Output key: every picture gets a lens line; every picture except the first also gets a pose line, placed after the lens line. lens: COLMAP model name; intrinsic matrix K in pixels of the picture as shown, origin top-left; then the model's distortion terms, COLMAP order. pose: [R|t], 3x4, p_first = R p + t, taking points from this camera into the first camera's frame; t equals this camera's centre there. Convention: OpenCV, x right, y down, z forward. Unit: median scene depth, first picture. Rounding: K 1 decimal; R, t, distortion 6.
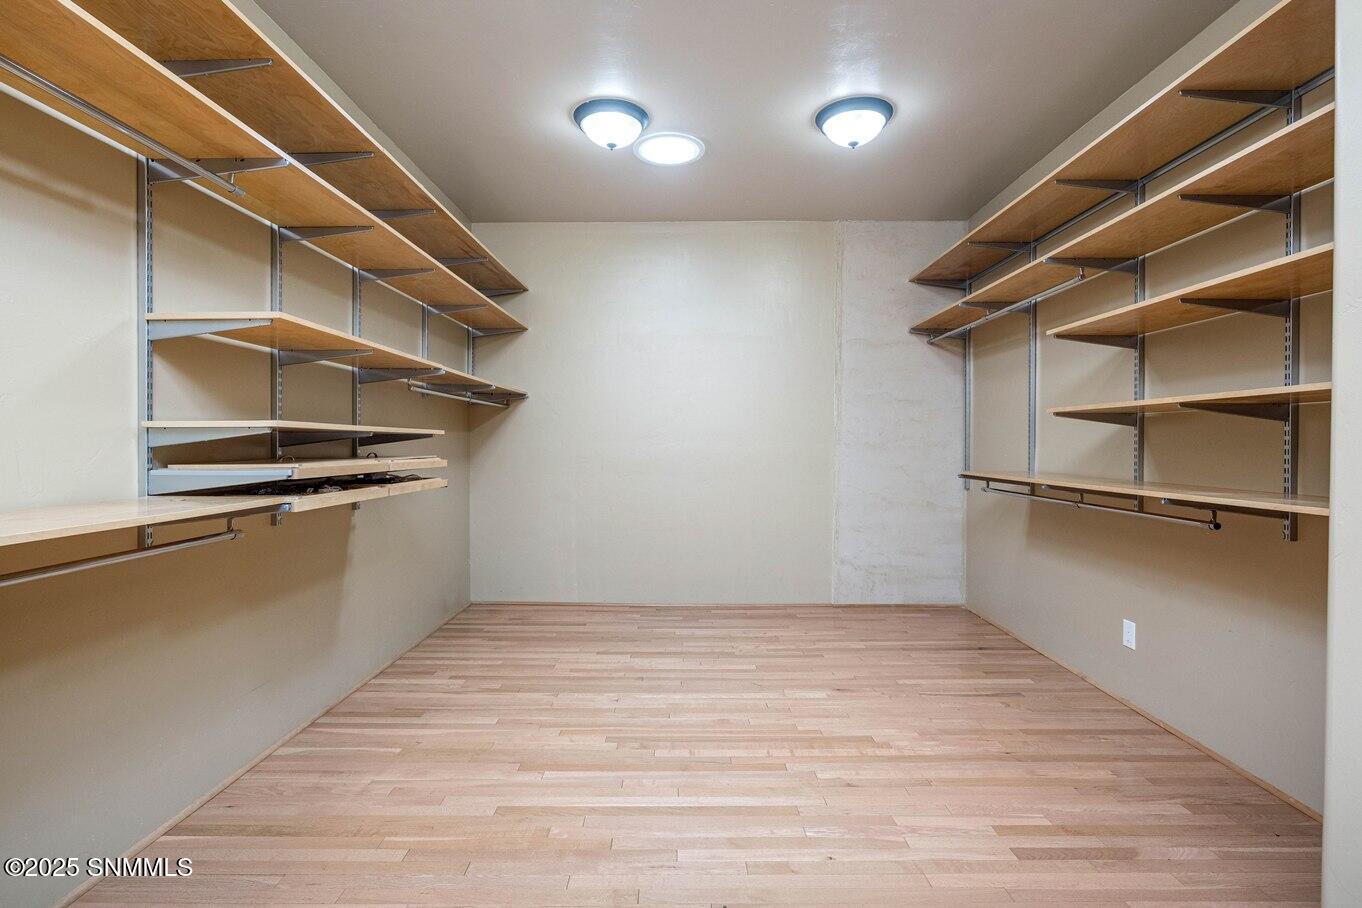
lens RADIAL K [[674.9, 0, 681.0], [0, 674.9, 454.0], [0, 0, 1]] dist [-0.000468, -0.000076]
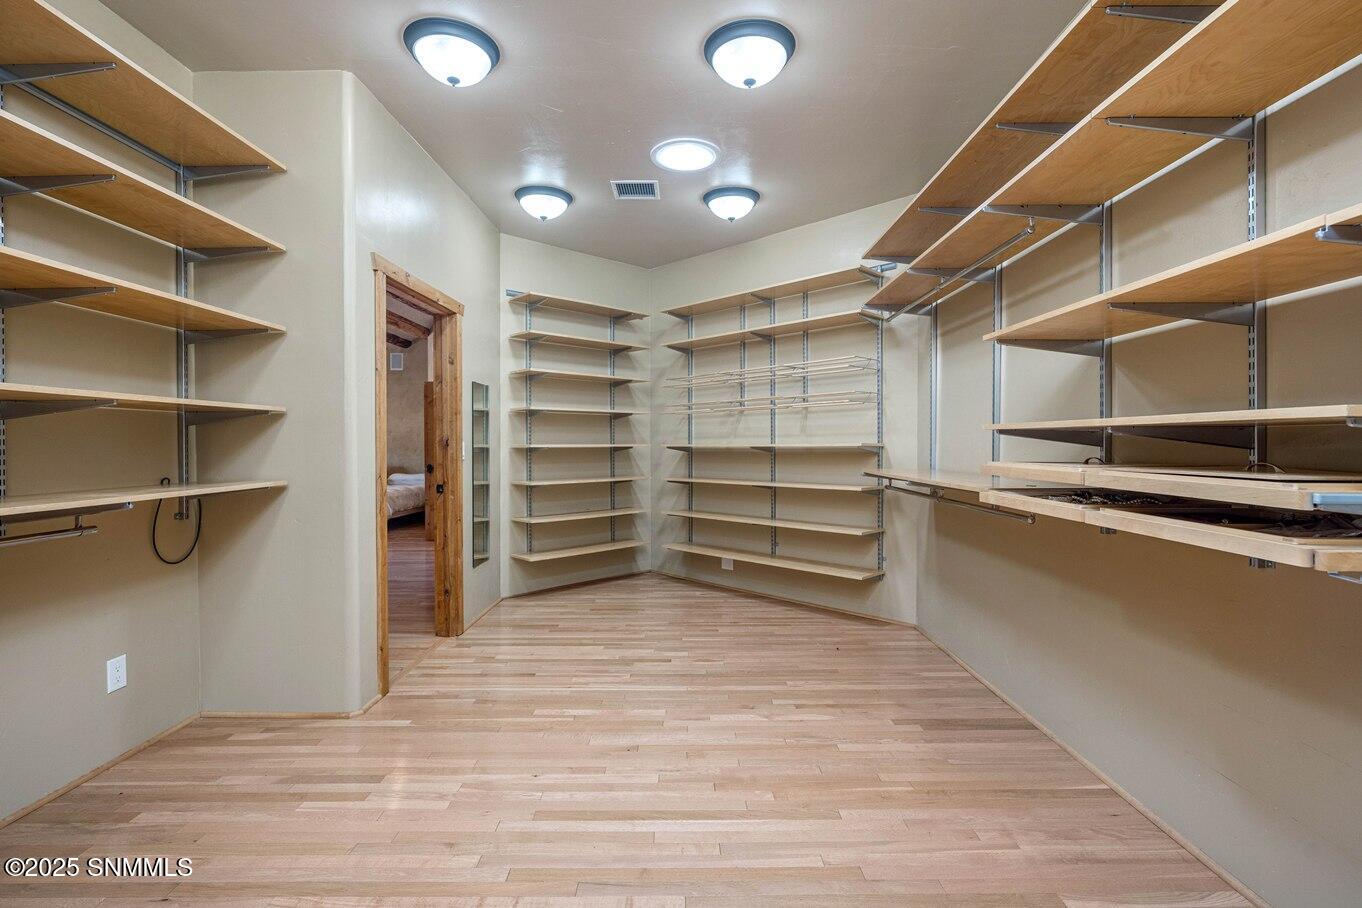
lens RADIAL K [[674.9, 0, 681.0], [0, 674.9, 454.0], [0, 0, 1]] dist [-0.000468, -0.000076]
pose [[-0.999999, -0.000625, -0.001398, -0.041788], [-0.000658, 0.999726, 0.023409, -0.024255], [0.001383, 0.023409, -0.999725, 2.081358]]
